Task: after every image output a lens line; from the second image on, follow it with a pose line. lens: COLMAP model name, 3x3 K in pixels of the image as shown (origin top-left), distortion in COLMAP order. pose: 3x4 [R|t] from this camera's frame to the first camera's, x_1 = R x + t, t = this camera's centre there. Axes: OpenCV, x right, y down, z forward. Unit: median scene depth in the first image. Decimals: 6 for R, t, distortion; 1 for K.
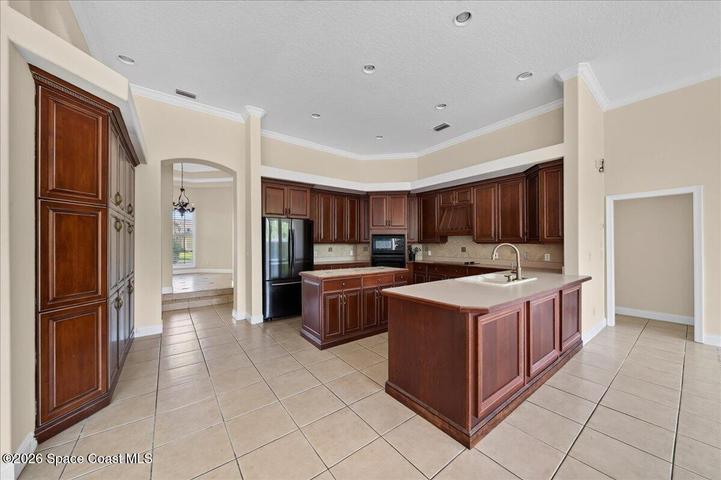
lens RADIAL K [[255.8, 0, 357.9], [0, 255.8, 242.1], [0, 0, 1]] dist [0.001164, 0.000087]
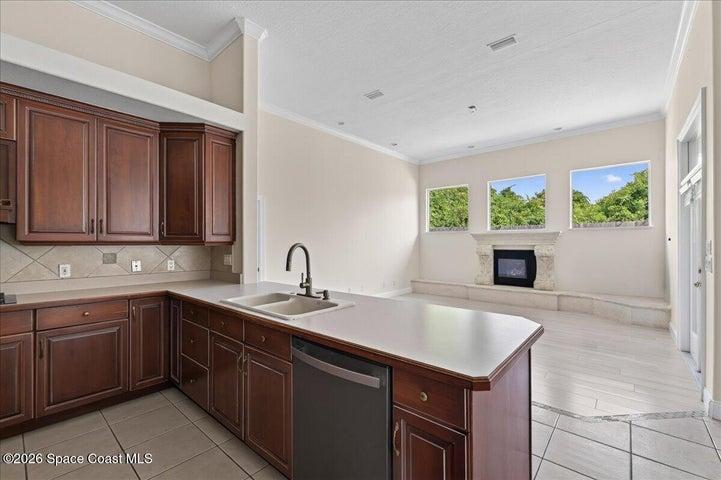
lens RADIAL K [[316.9, 0, 350.1], [0, 316.9, 240.0], [0, 0, 1]] dist [0.017330, 0.000301]
pose [[-0.205509, 0.014754, 0.978544, -0.182636], [-0.004616, 0.999861, -0.016044, 0.012724], [-0.978644, -0.007814, -0.205412, 0.749169]]
